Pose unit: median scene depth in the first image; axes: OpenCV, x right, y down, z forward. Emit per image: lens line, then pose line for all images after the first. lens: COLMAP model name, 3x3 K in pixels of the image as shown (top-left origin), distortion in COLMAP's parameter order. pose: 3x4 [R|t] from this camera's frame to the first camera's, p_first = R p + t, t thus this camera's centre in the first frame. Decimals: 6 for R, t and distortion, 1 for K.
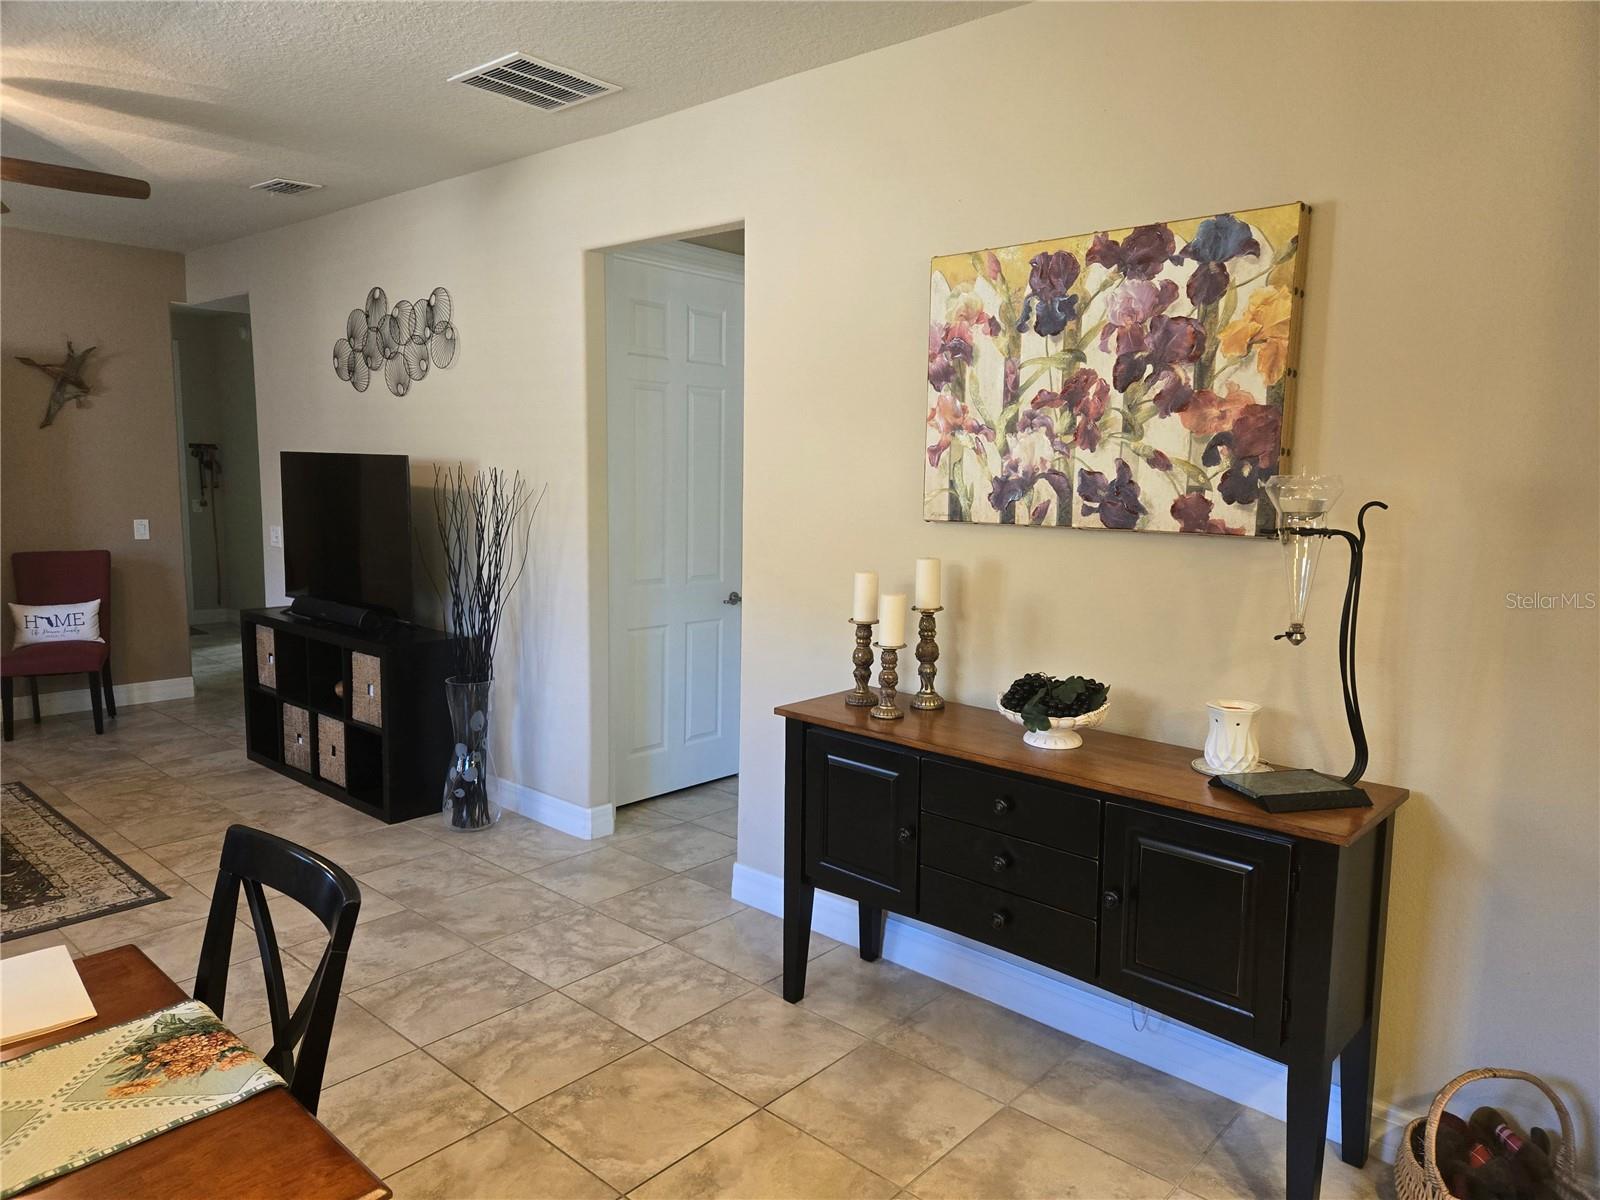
lens RADIAL K [[1074.2, 0, 808.5], [0, 1074.2, 612.7], [0, 0, 1]] dist [0.083416, -0.070302]
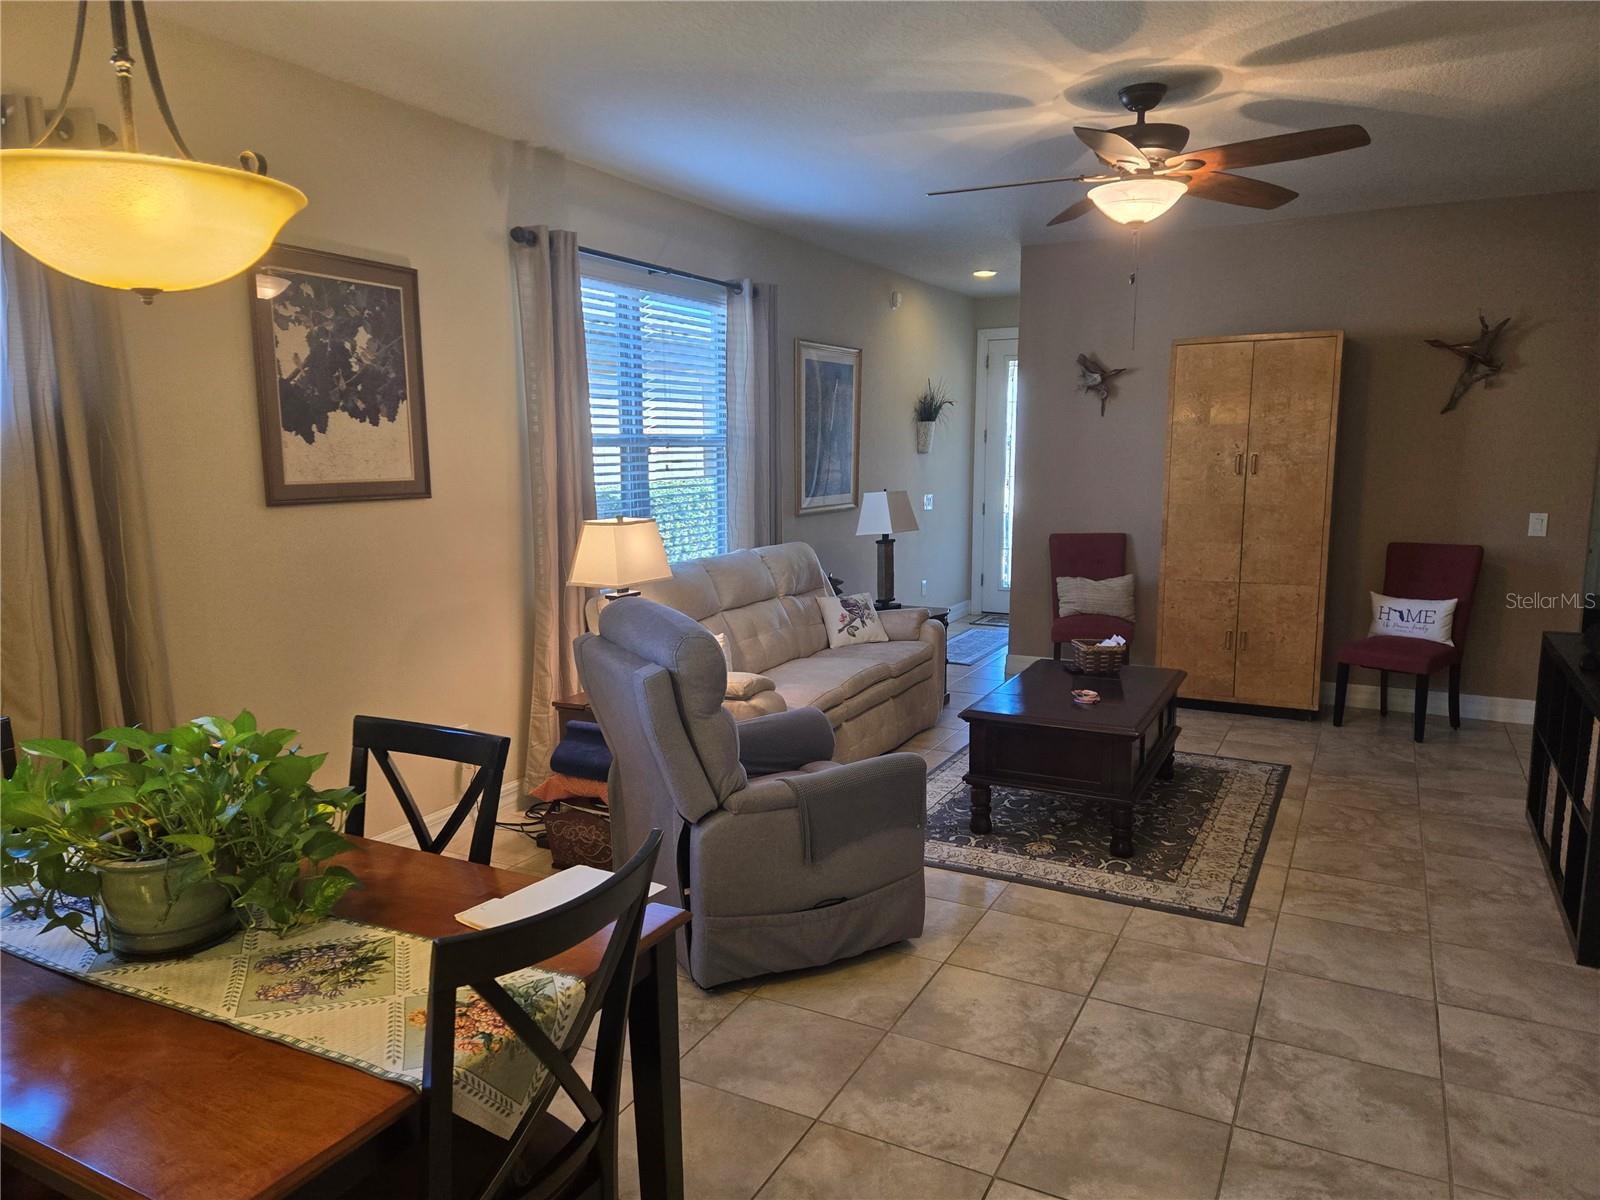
lens RADIAL K [[1074.2, 0, 780.6], [0, 1074.2, 617.7], [0, 0, 1]] dist [0.083416, -0.070302]
pose [[0.223882, 0.134170, -0.965337, 0.165960], [-0.116213, 0.987087, 0.110240, -0.046836], [0.967663, 0.087503, 0.236583, 0.354261]]
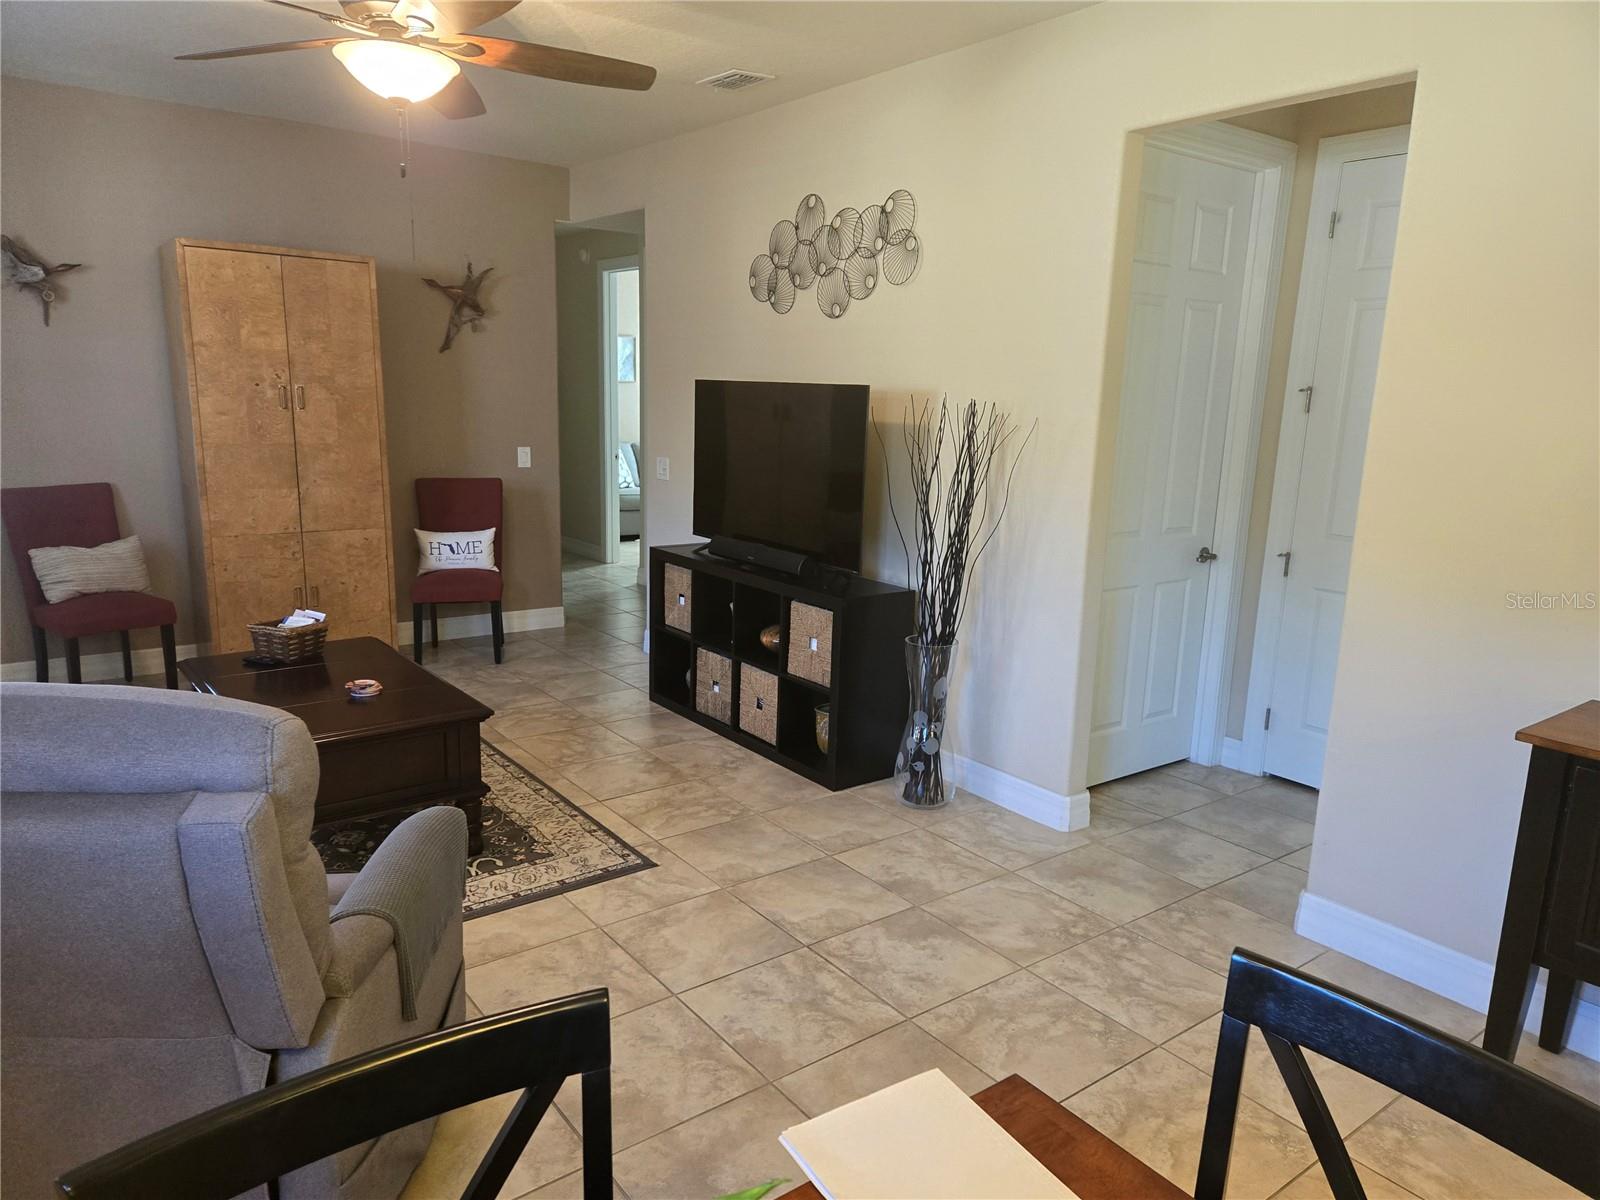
lens RADIAL K [[1074.2, 0, 801.2], [0, 1074.2, 611.3], [0, 0, 1]] dist [0.083416, -0.070302]
pose [[0.981970, 0.047514, -0.182969, -0.278692], [-0.035423, 0.997002, 0.068797, -0.020791], [0.185689, -0.061075, 0.980709, 0.125090]]
